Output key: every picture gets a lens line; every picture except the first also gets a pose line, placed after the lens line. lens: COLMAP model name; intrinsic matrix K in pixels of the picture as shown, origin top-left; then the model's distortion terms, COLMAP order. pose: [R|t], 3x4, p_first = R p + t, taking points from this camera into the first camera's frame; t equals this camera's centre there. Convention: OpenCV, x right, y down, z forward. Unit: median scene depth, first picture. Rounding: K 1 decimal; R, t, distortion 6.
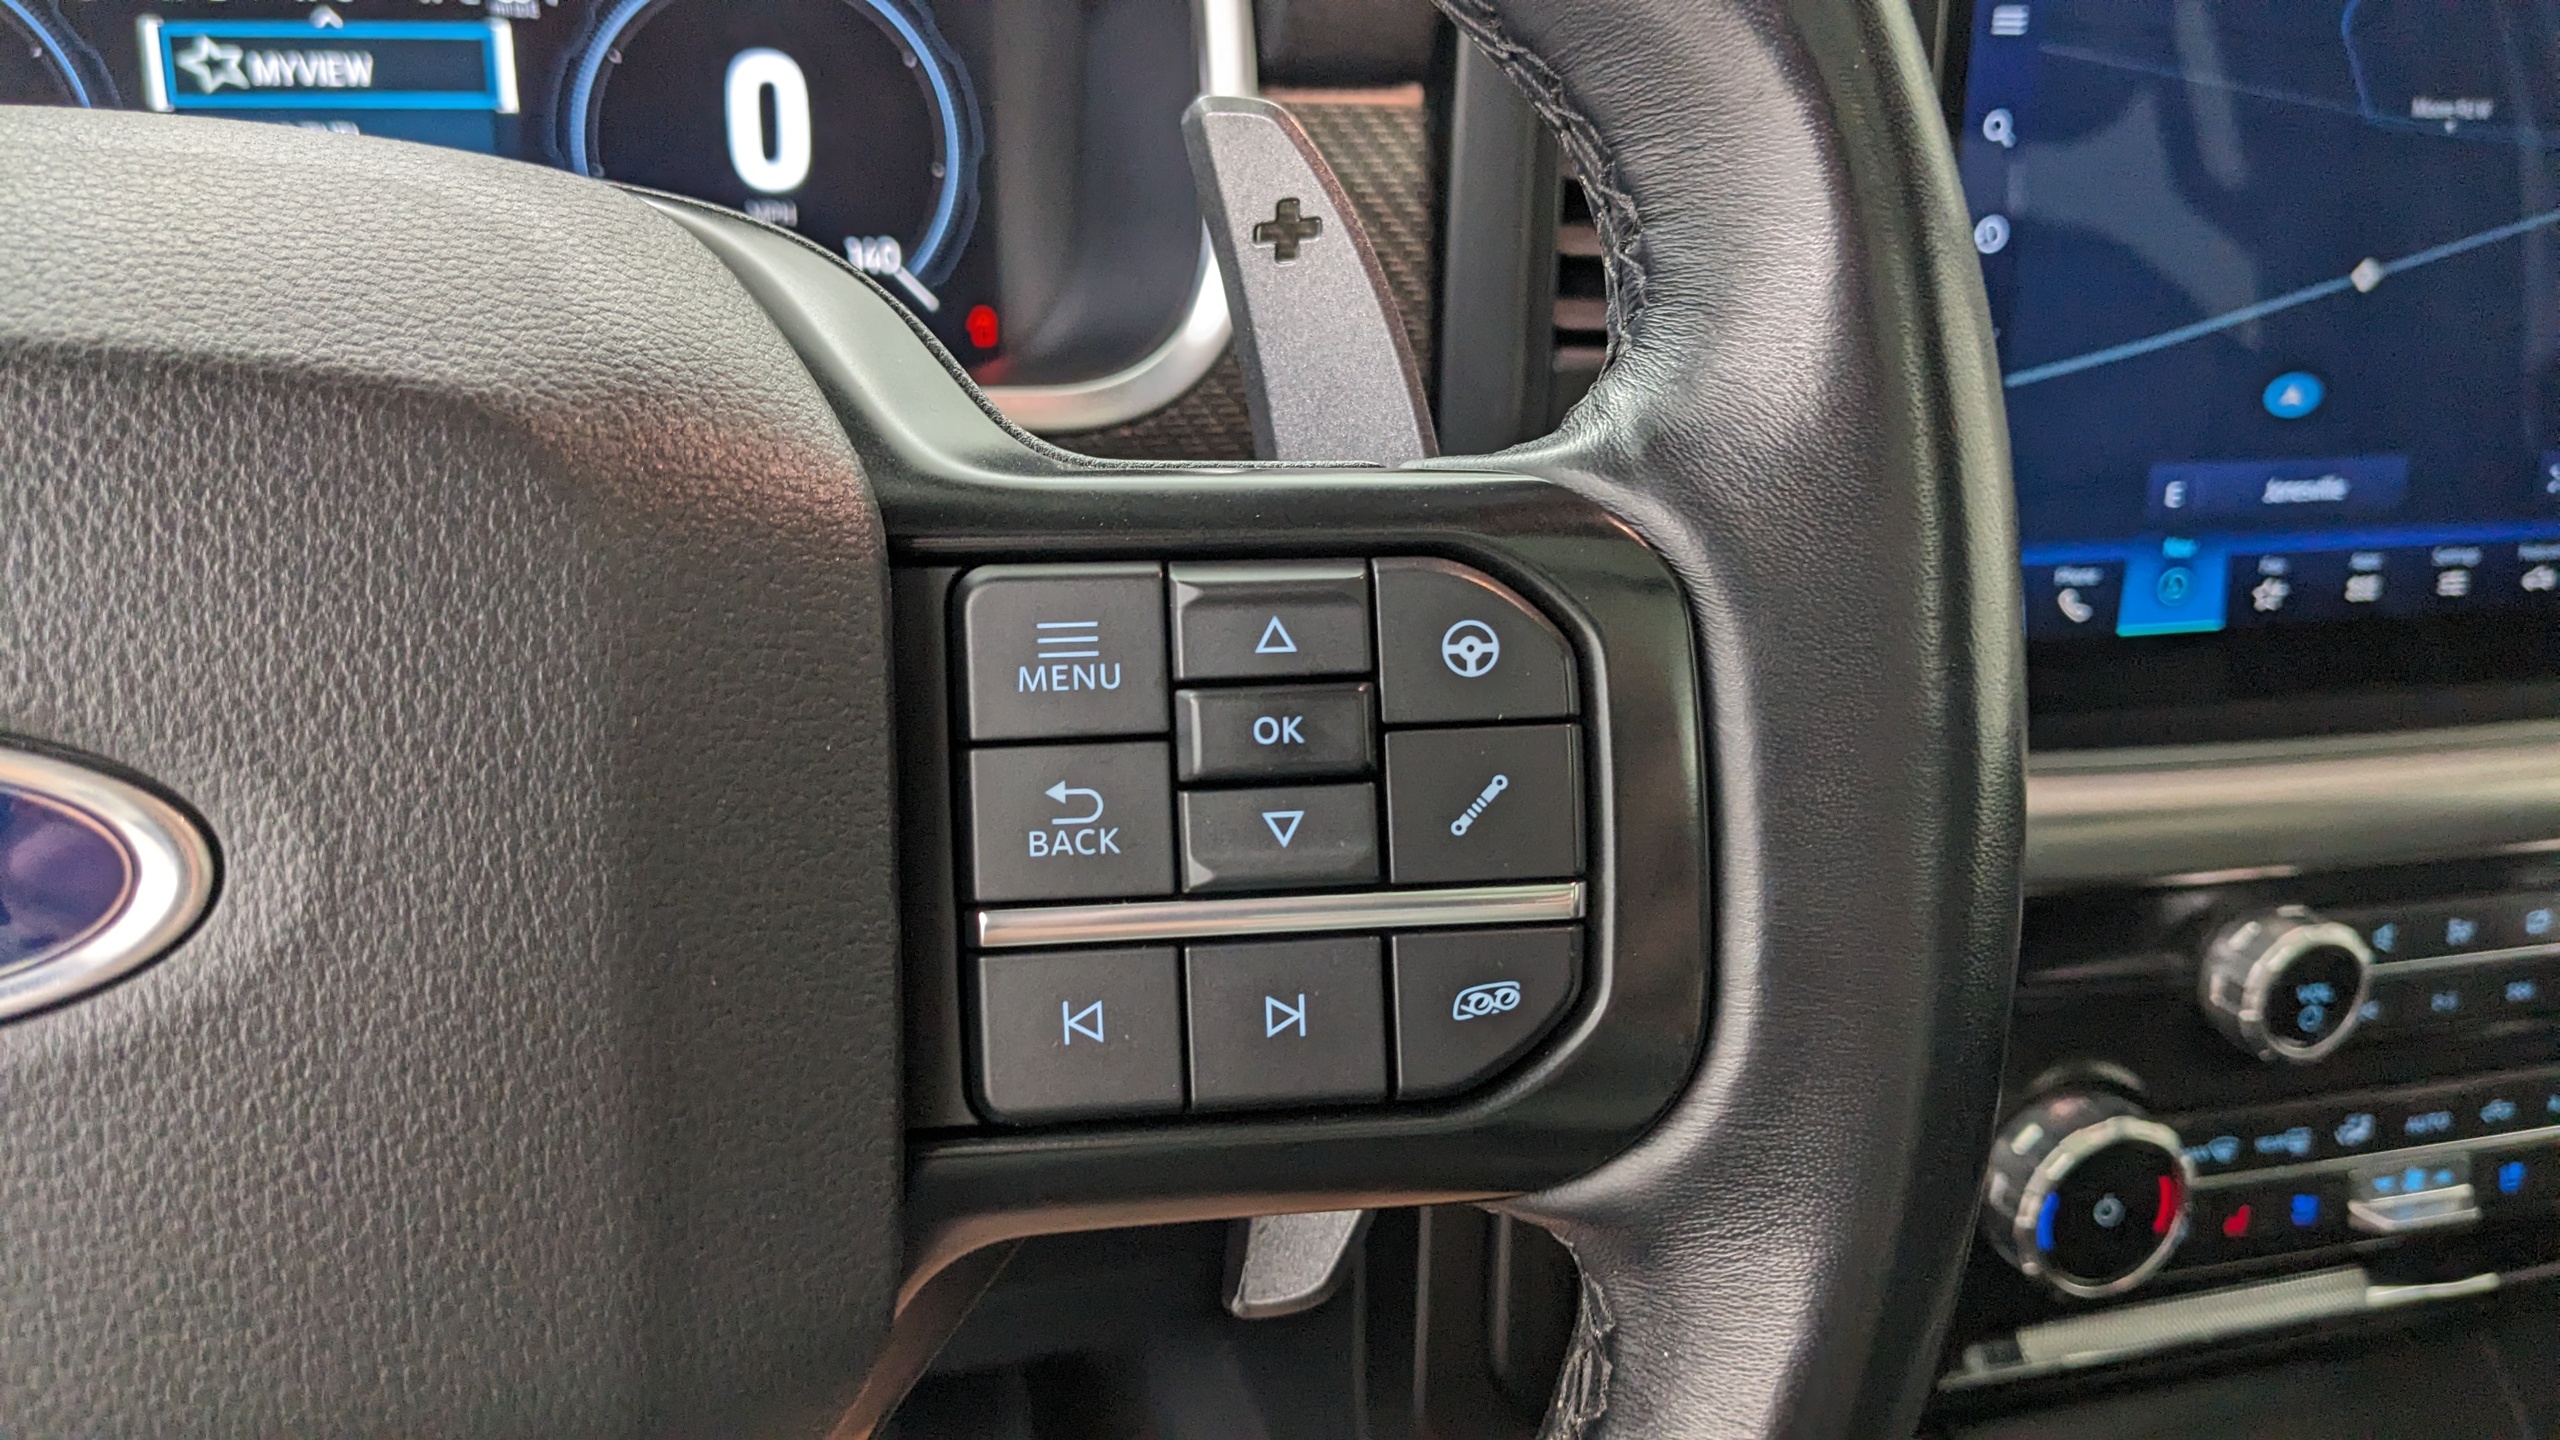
lens RADIAL K [[2031.6, 0, 1292.6], [0, 2031.6, 724.9], [0, 0, 1]] dist [0.100697, -0.216332]
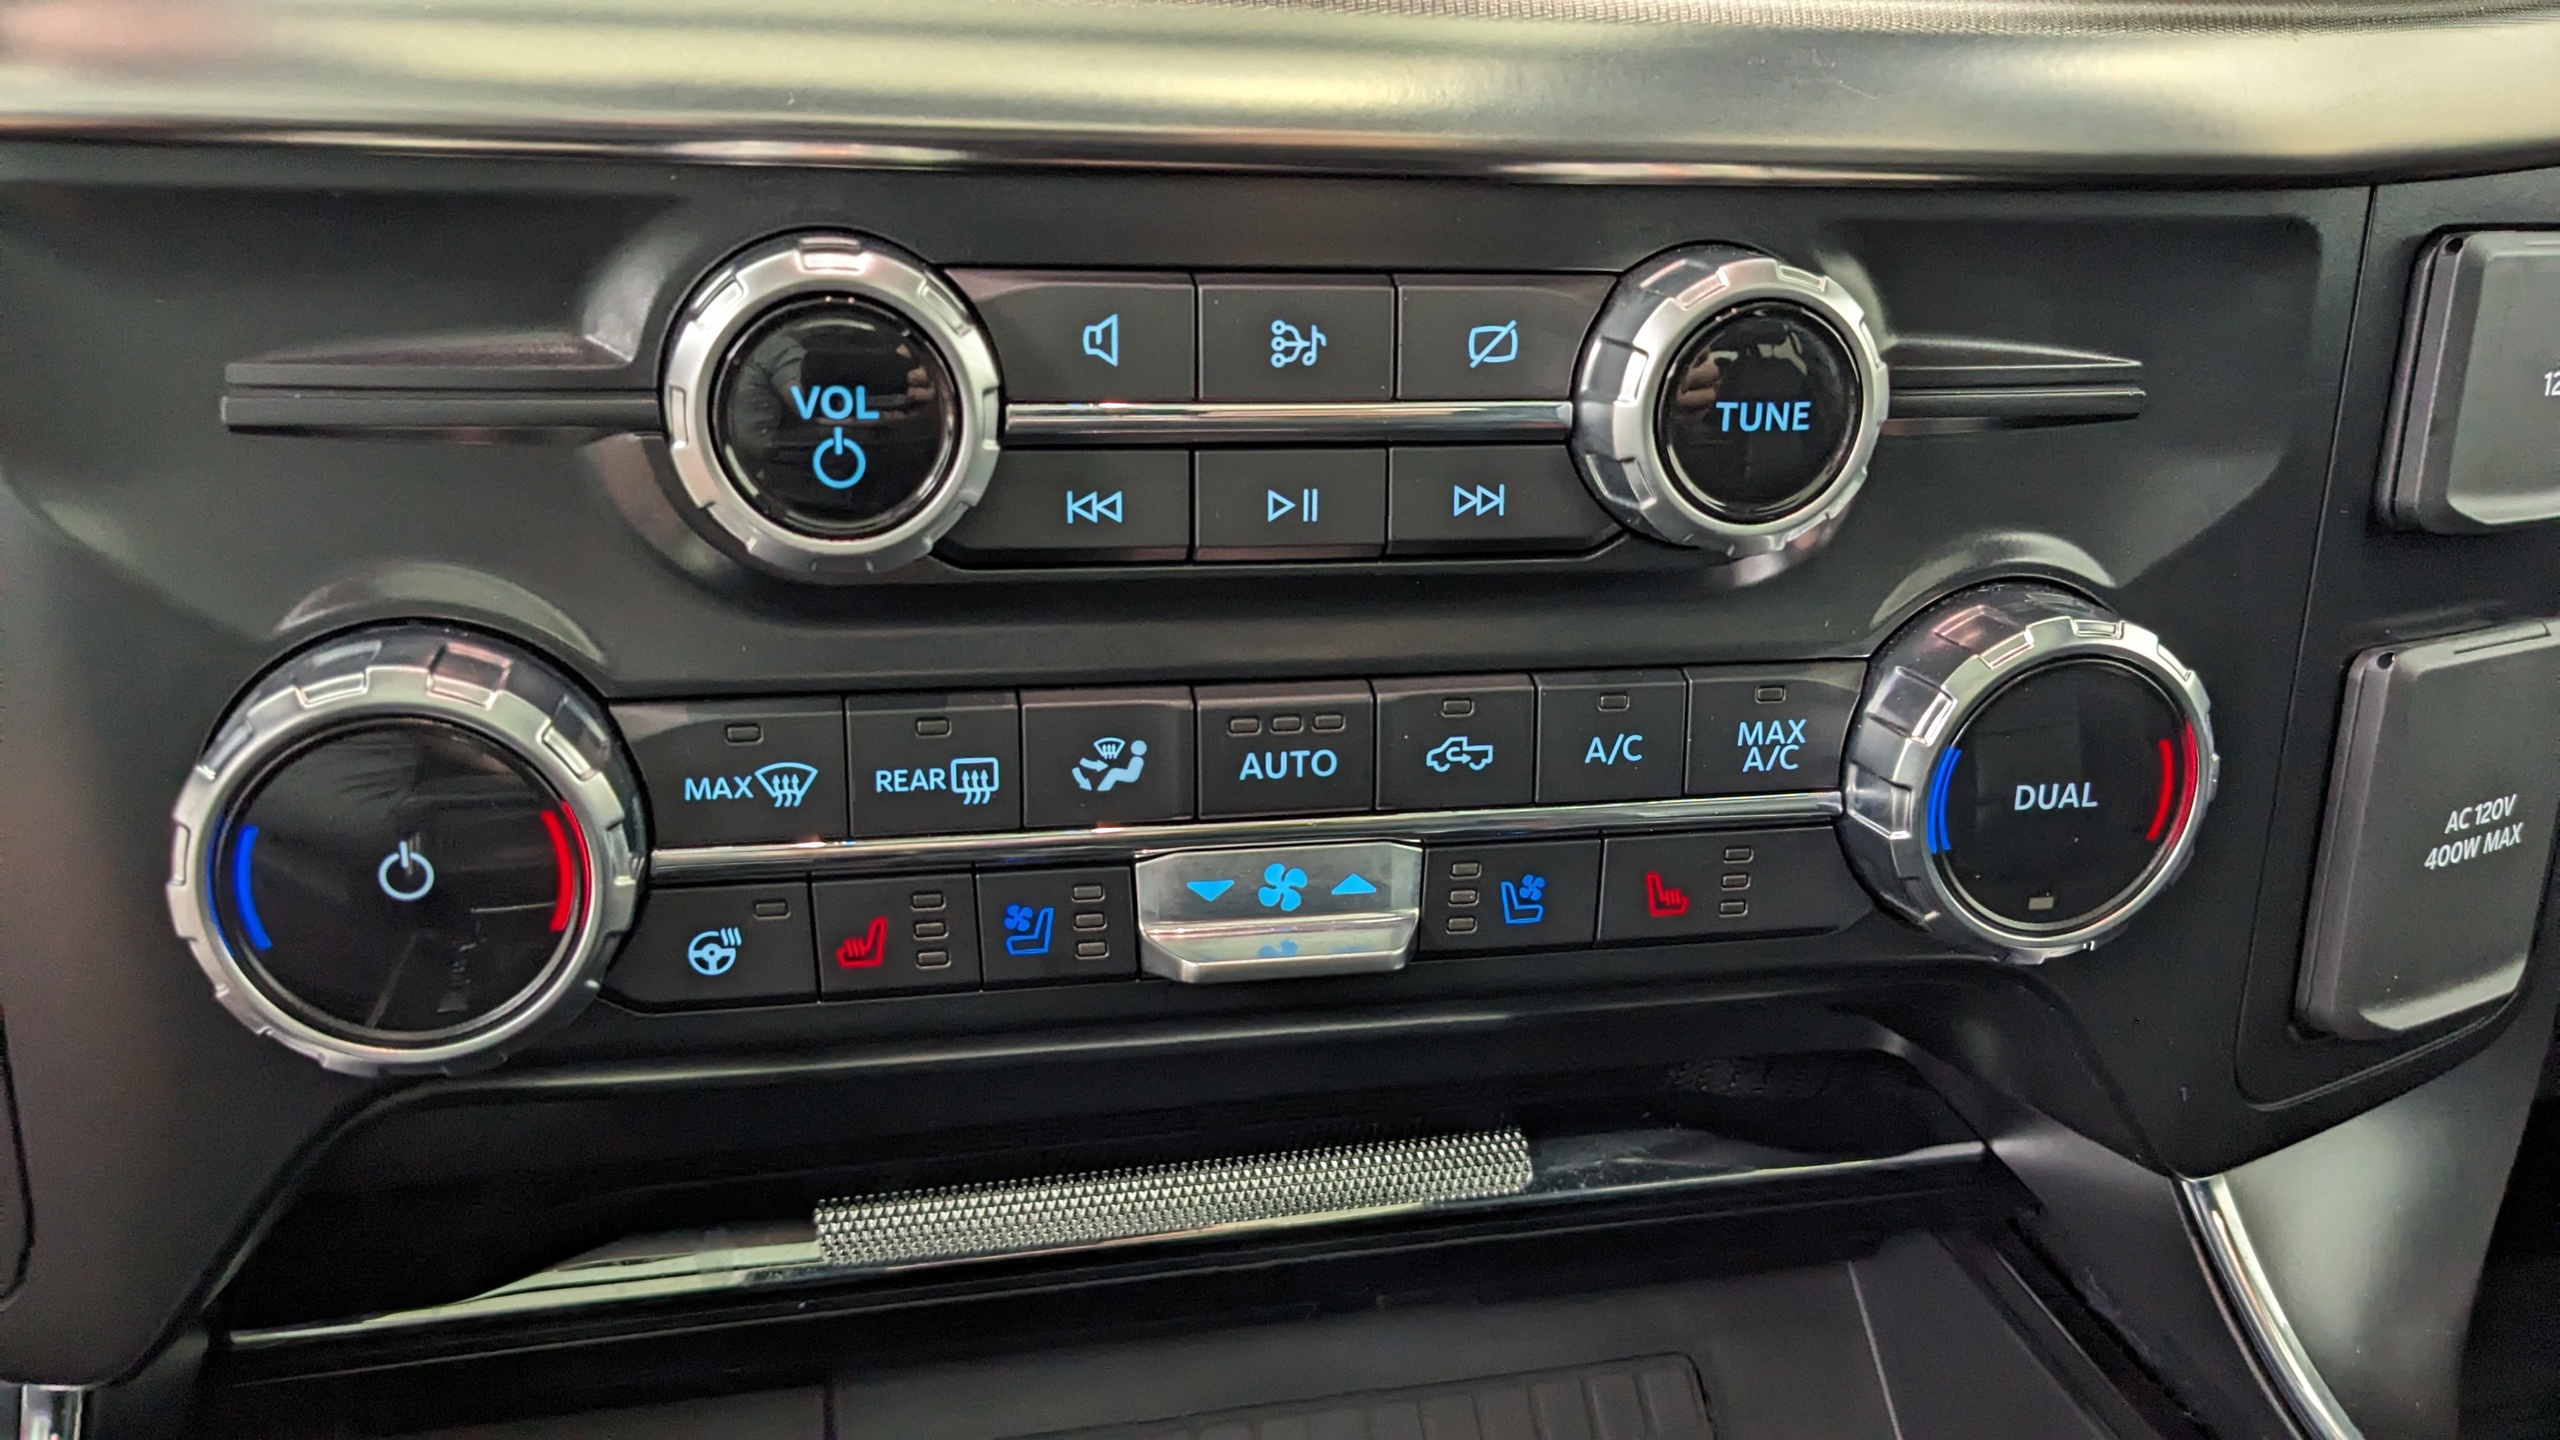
lens RADIAL K [[2031.6, 0, 1292.6], [0, 2031.6, 724.9], [0, 0, 1]] dist [0.100697, -0.216332]
pose [[0.998886, 0.025048, -0.039997, 0.579948], [-0.025342, 0.999655, -0.006860, 0.189601], [0.039812, 0.007866, 0.999176, 0.513560]]
